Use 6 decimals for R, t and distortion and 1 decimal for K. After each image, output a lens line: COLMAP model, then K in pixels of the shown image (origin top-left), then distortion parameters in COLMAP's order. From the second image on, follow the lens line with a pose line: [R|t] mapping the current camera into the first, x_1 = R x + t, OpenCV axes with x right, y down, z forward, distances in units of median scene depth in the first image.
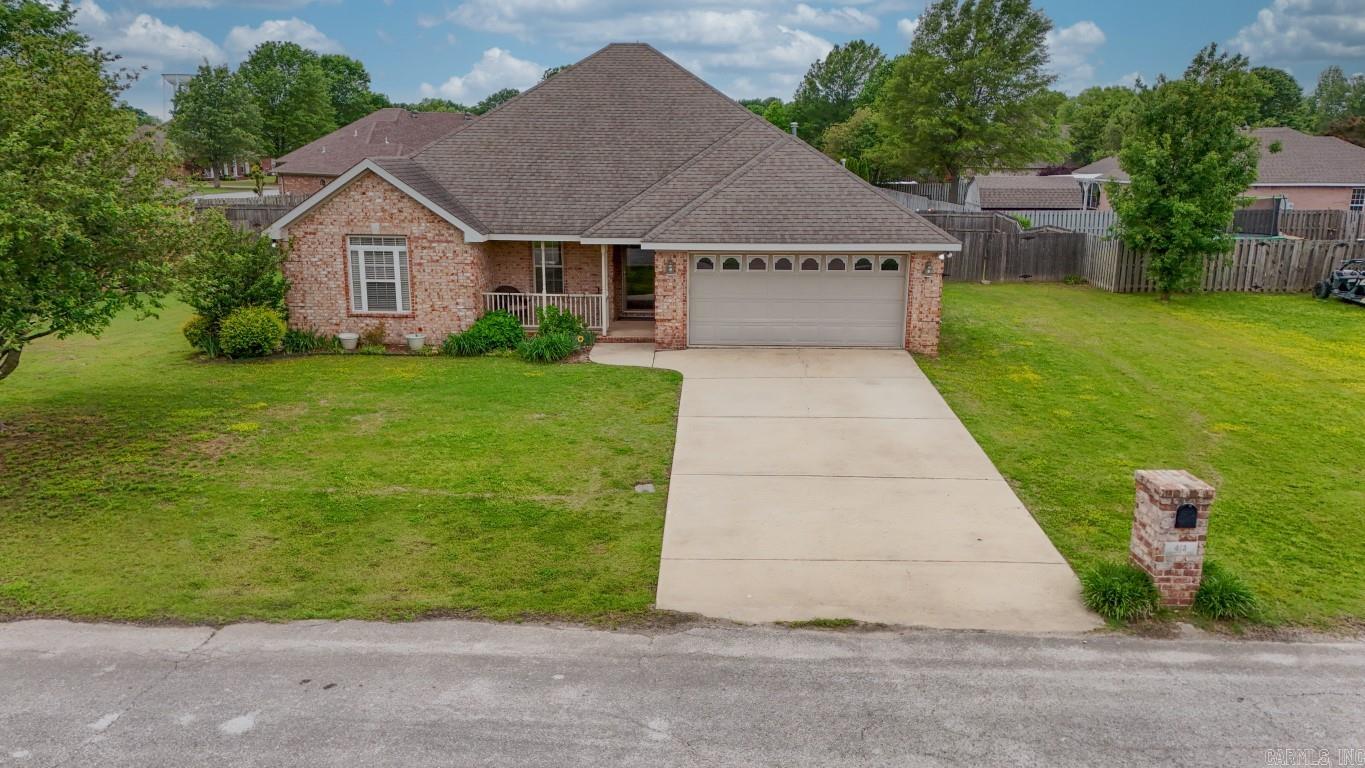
lens RADIAL K [[1004.2, 0, 682.5], [0, 1004.2, 384.0], [0, 0, 1]] dist [0.095239, -0.092825]
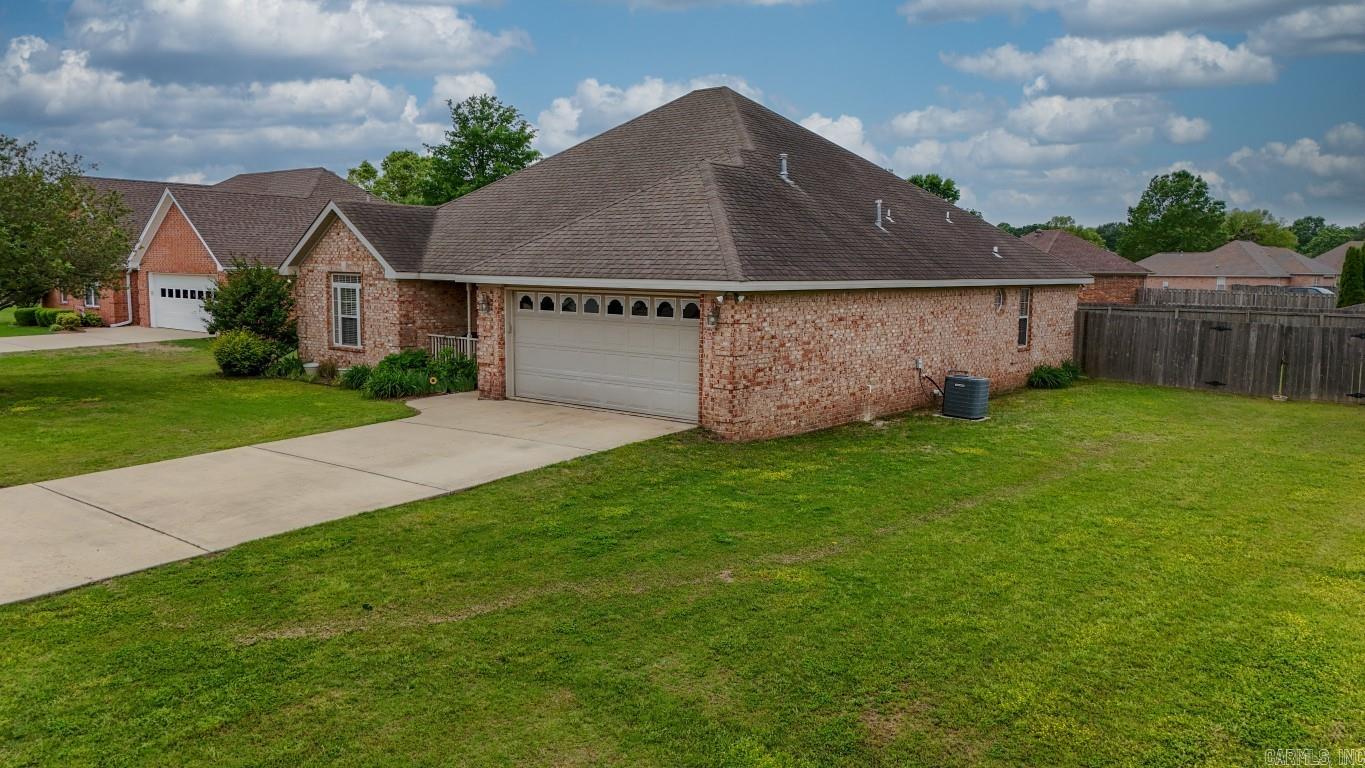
lens RADIAL K [[996.8, 0, 682.5], [0, 996.8, 384.0], [0, 0, 1]] dist [0.083707, -0.095624]
pose [[0.793262, 0.075108, -0.604230, 0.637701], [-0.146667, 0.986713, -0.069900, -0.011046], [0.590952, 0.144070, 0.793738, 0.403472]]
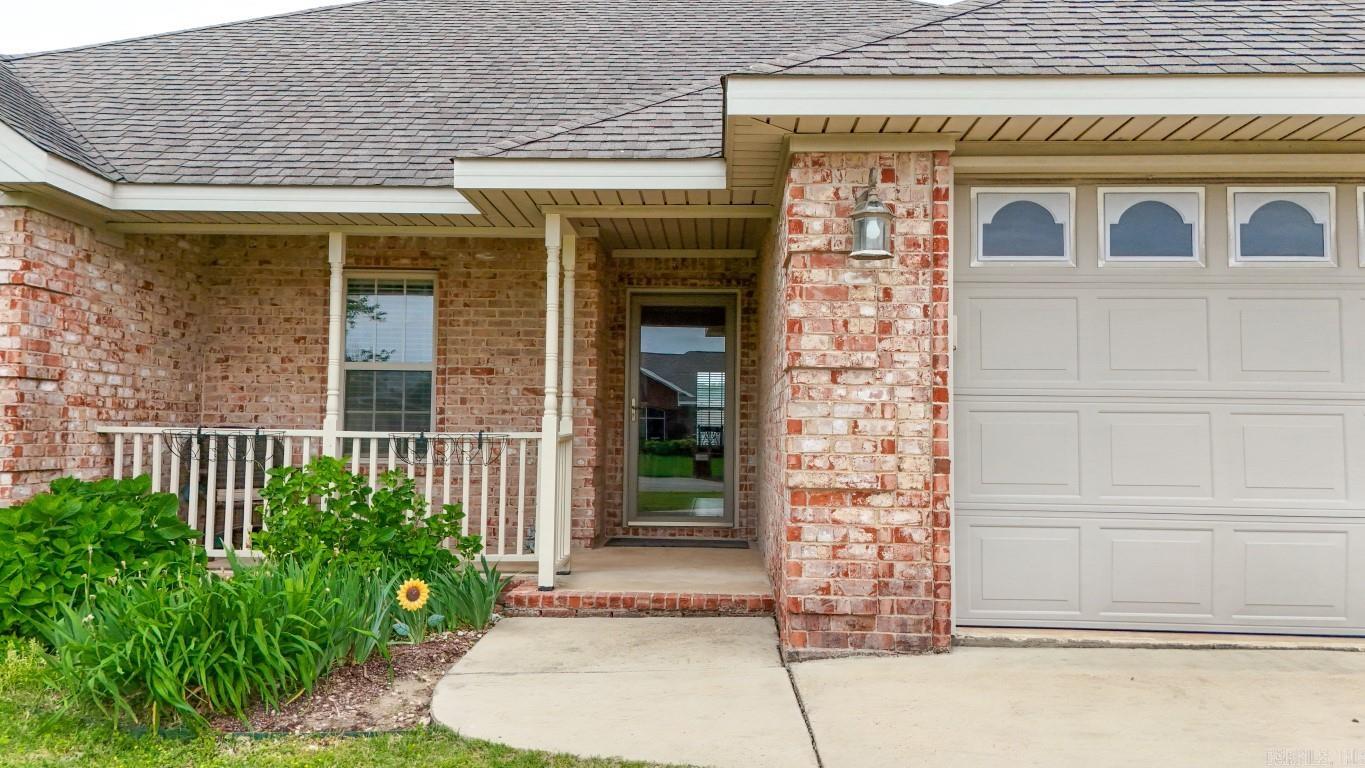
lens RADIAL K [[1004.2, 0, 682.5], [0, 1004.2, 384.0], [0, 0, 1]] dist [0.095239, -0.092825]
pose [[0.999966, 0.007623, -0.003296, -0.046519], [-0.008239, 0.960306, -0.278828, -0.029021], [0.001039, 0.278845, 0.960336, 0.790925]]
